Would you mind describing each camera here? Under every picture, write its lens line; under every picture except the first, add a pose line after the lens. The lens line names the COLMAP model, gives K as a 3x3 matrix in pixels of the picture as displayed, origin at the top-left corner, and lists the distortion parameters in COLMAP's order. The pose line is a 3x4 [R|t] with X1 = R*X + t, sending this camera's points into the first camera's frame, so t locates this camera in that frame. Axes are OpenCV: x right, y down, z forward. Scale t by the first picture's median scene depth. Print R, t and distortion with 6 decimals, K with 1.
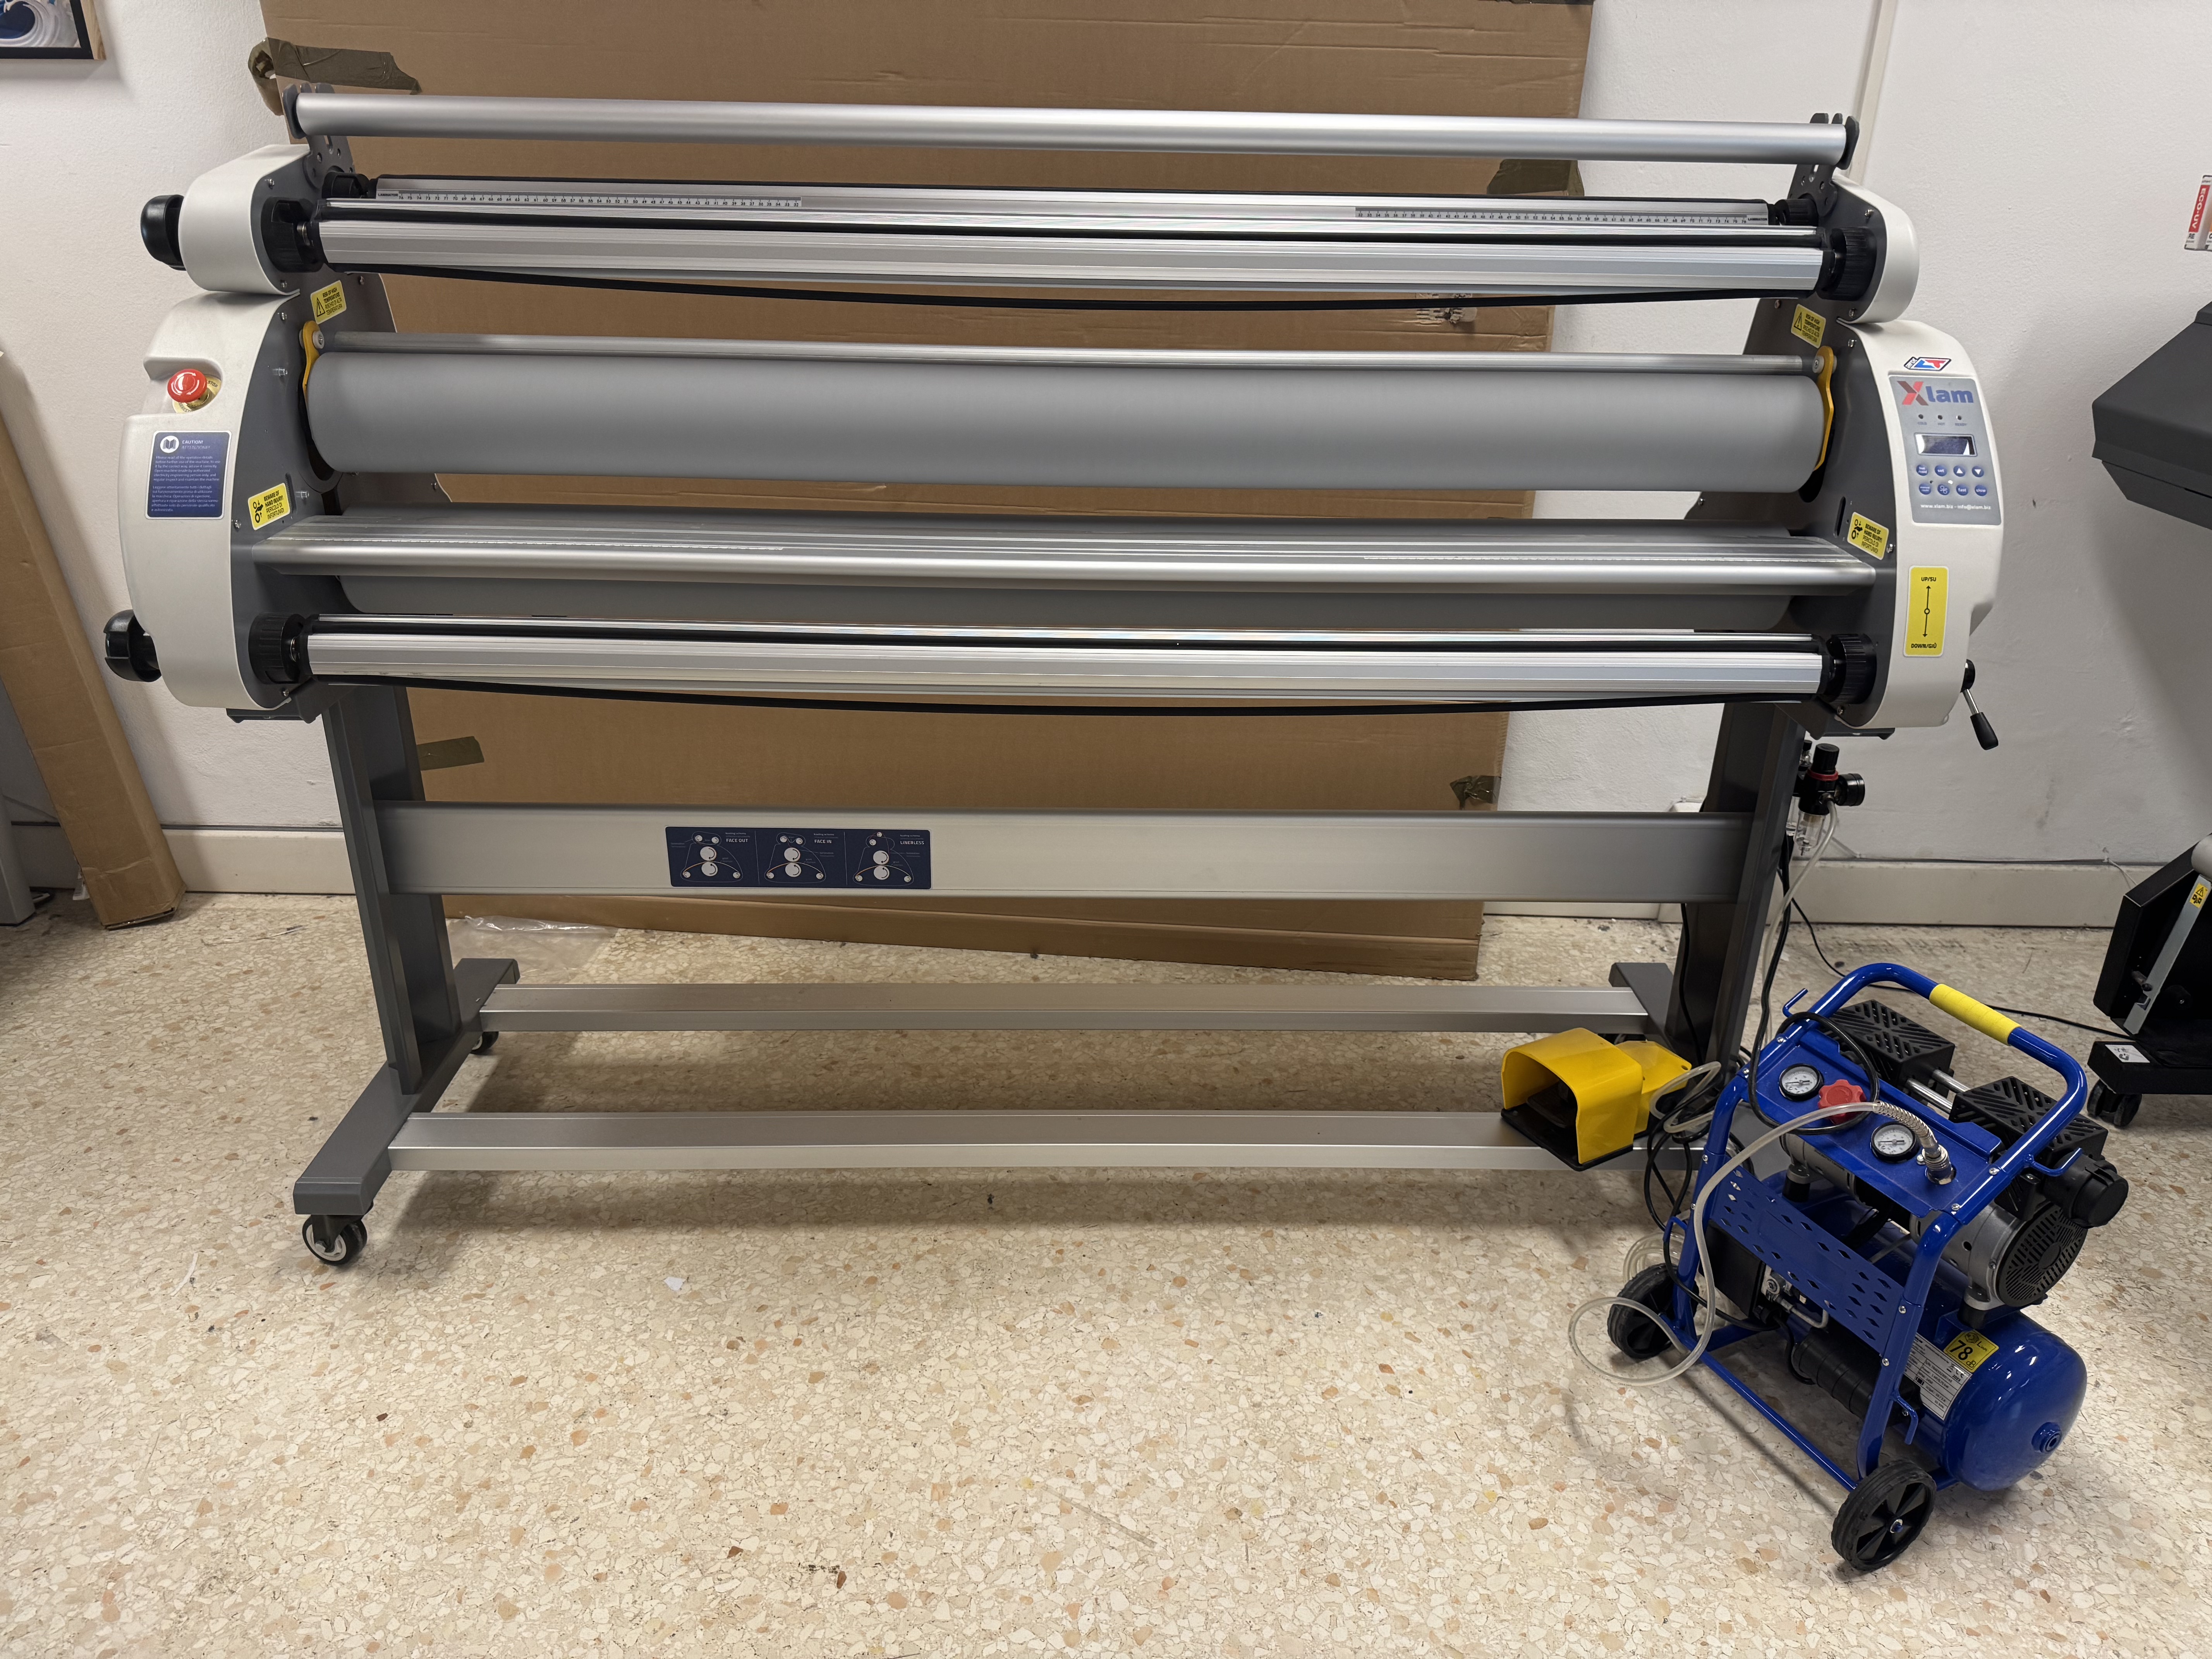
lens RADIAL K [[1564.6, 0, 1106.9], [0, 1564.6, 828.4], [0, 0, 1]] dist [0.006803, 0.003925]
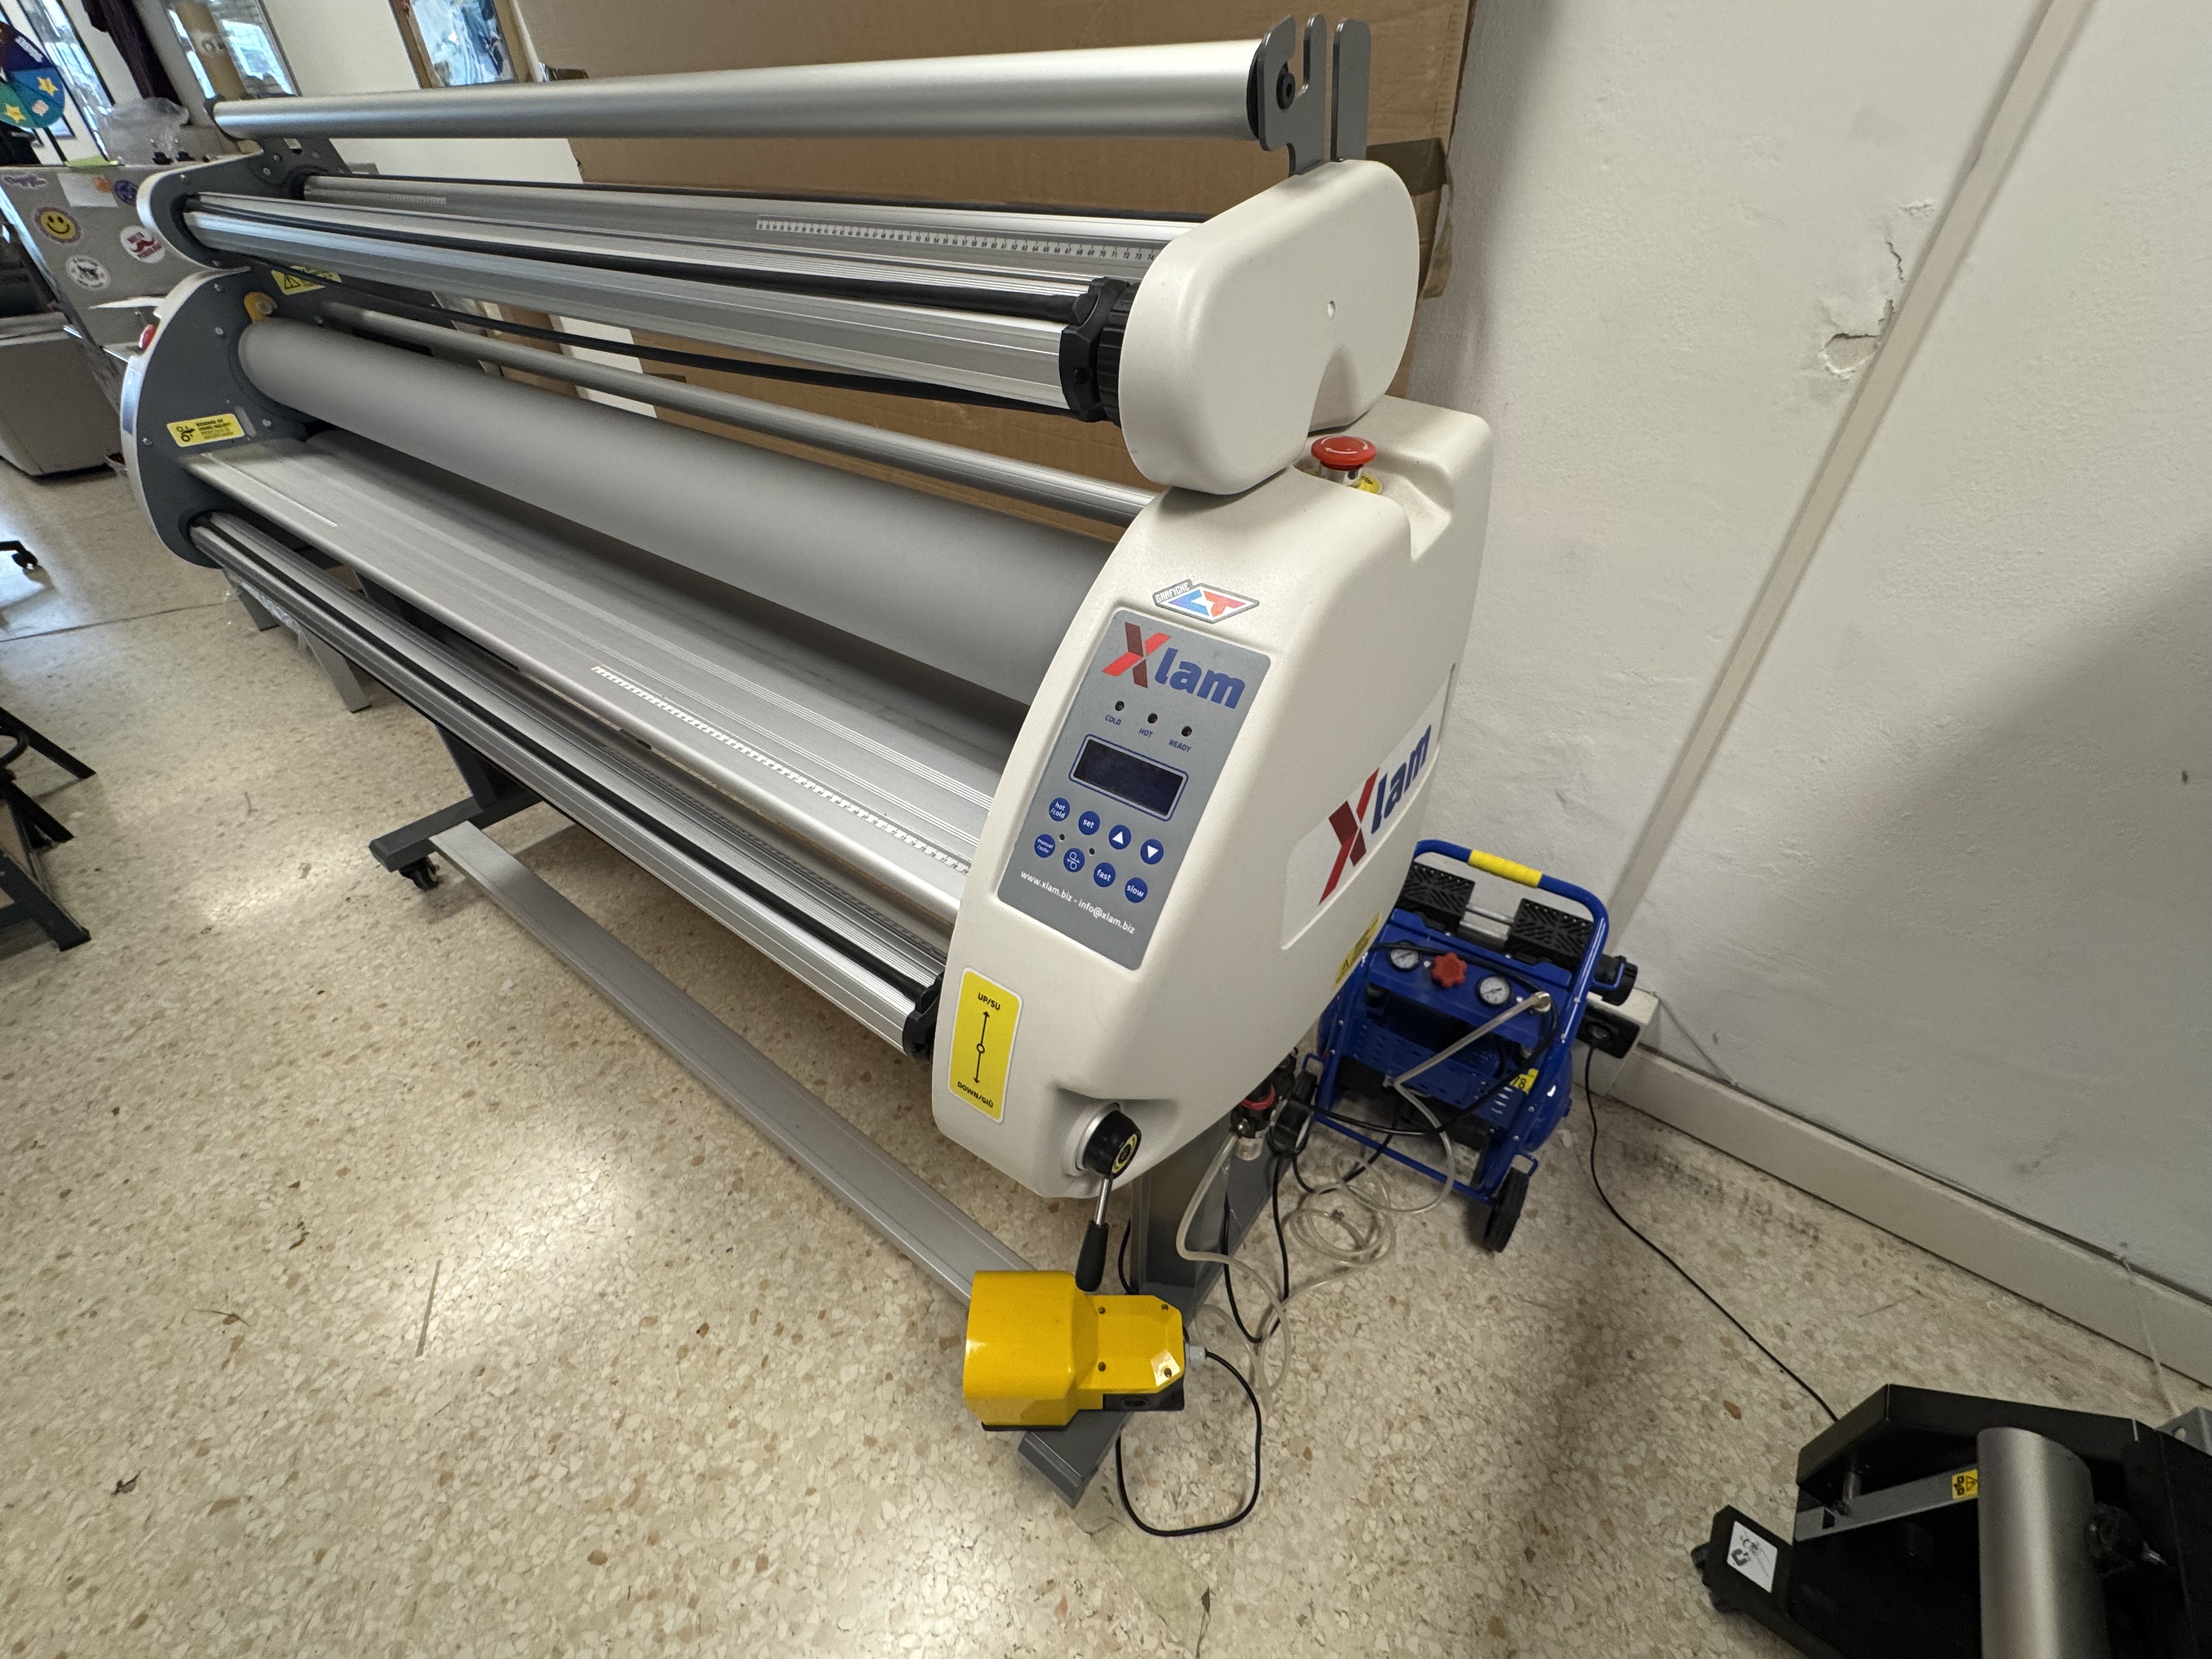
lens RADIAL K [[881.8, 0, 1107.5], [0, 881.8, 824.6], [0, 0, 1]] dist [-0.009673, 0.000312]
pose [[0.796020, 0.363314, -0.484102, 0.645957], [-0.228526, 0.921016, 0.315444, -0.305930], [0.560471, -0.140470, 0.816174, 0.732921]]
